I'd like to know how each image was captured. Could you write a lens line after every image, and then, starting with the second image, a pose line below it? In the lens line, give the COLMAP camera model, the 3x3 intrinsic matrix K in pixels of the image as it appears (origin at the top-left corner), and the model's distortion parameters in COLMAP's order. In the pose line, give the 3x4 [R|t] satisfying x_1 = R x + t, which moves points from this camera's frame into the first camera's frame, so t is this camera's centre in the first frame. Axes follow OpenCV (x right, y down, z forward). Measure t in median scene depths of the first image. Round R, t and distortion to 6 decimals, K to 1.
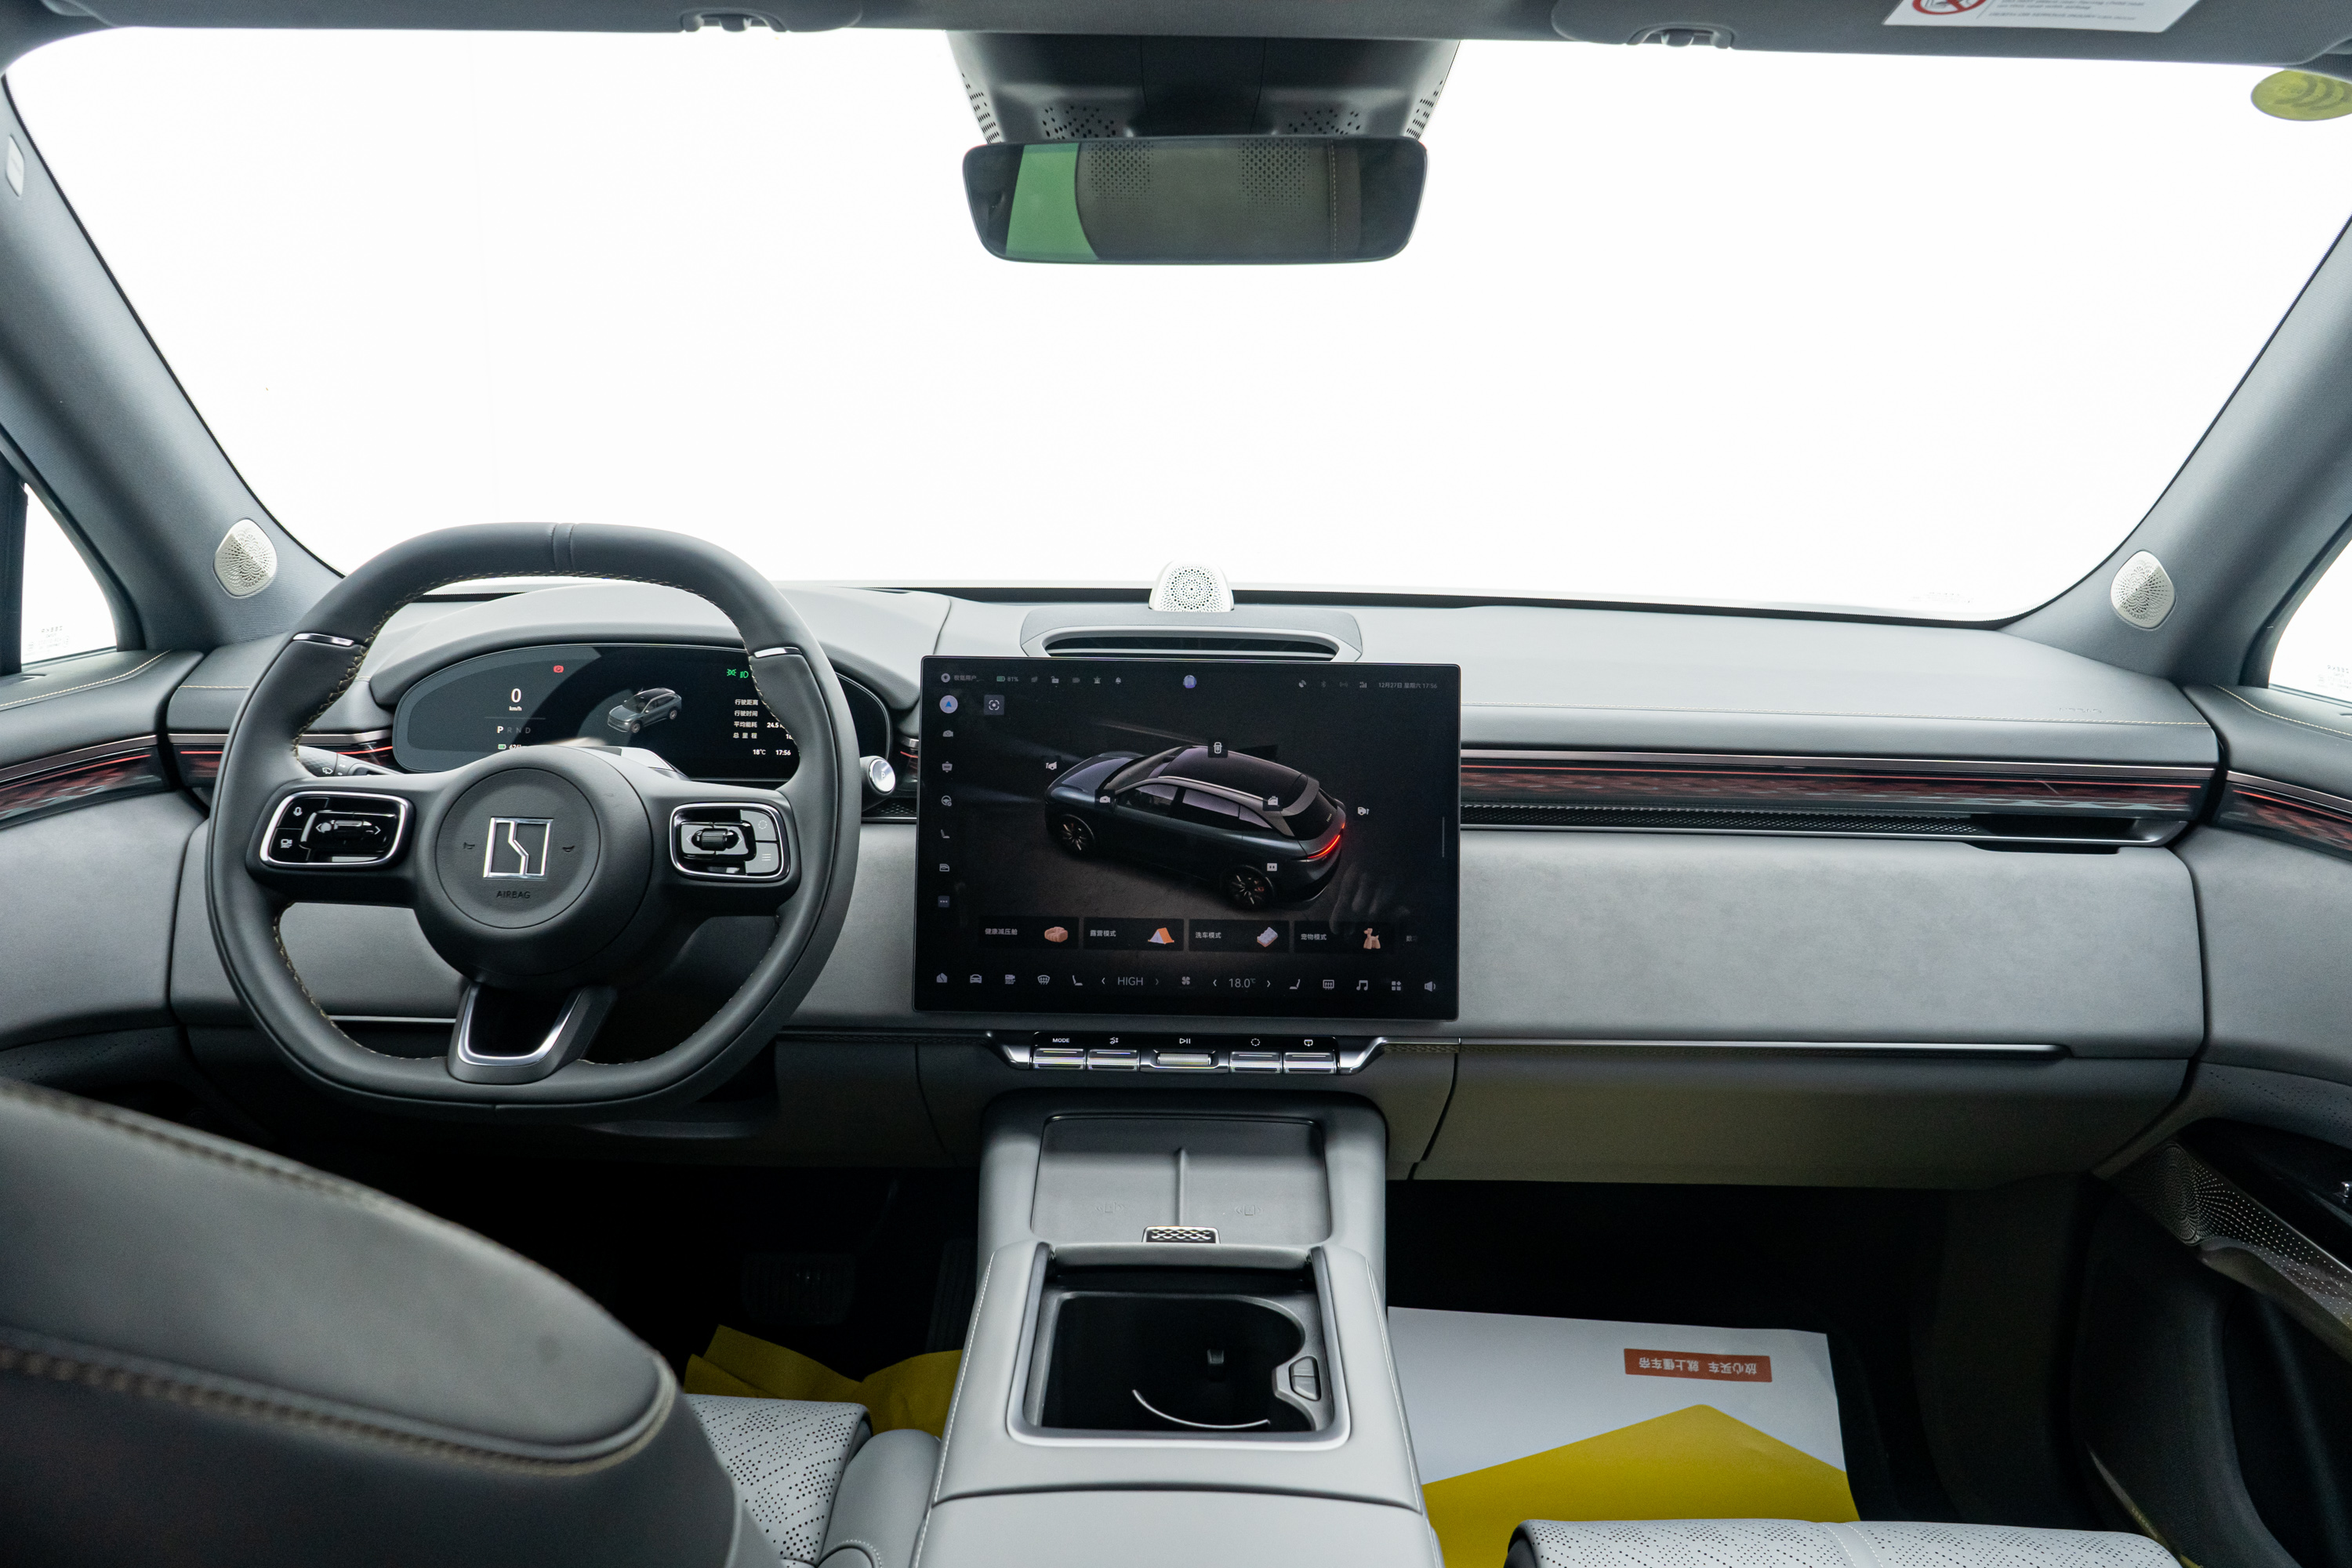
lens RADIAL K [[1875.8, 0, 1181.1], [0, 1875.8, 775.0], [0, 0, 1]] dist [-0.004484, -0.007685]
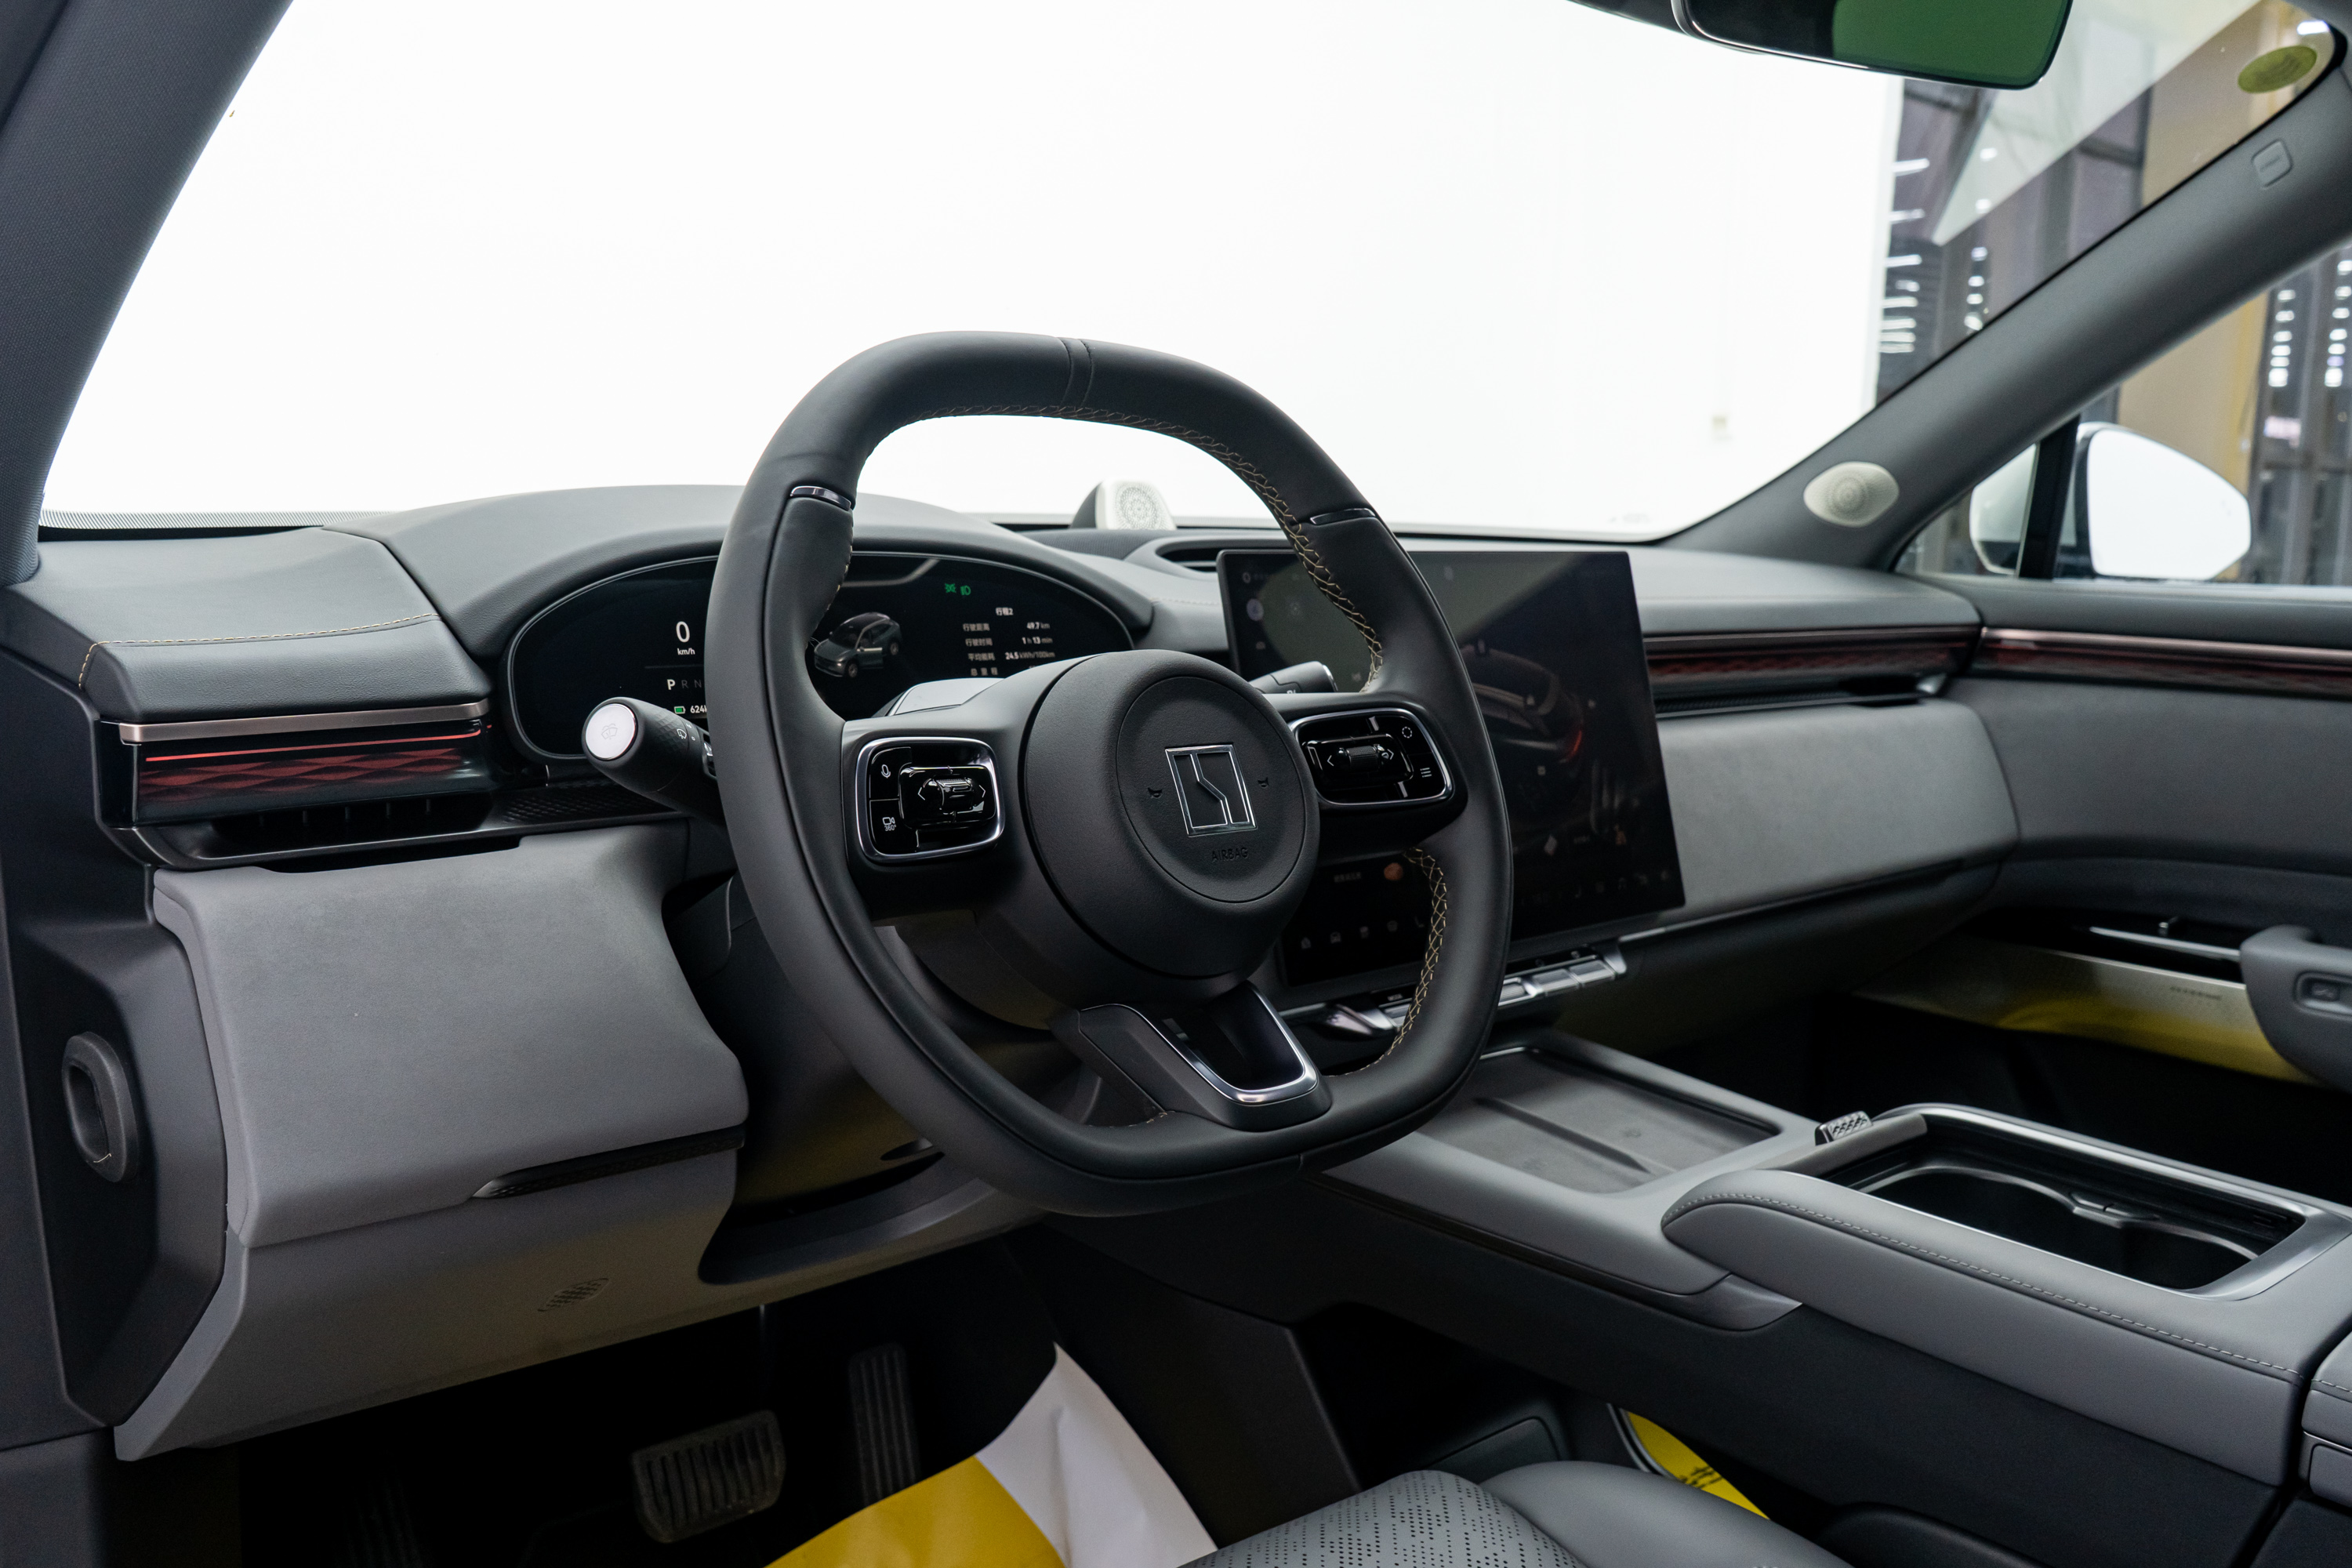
lens RADIAL K [[1875.8, 0, 1178.8], [0, 1875.8, 777.4], [0, 0, 1]] dist [-0.004484, -0.007685]
pose [[0.754179, -0.093229, 0.650018, -0.686429], [0.116060, 0.993212, 0.007794, 0.024385], [-0.646332, 0.069563, 0.759879, 0.411717]]
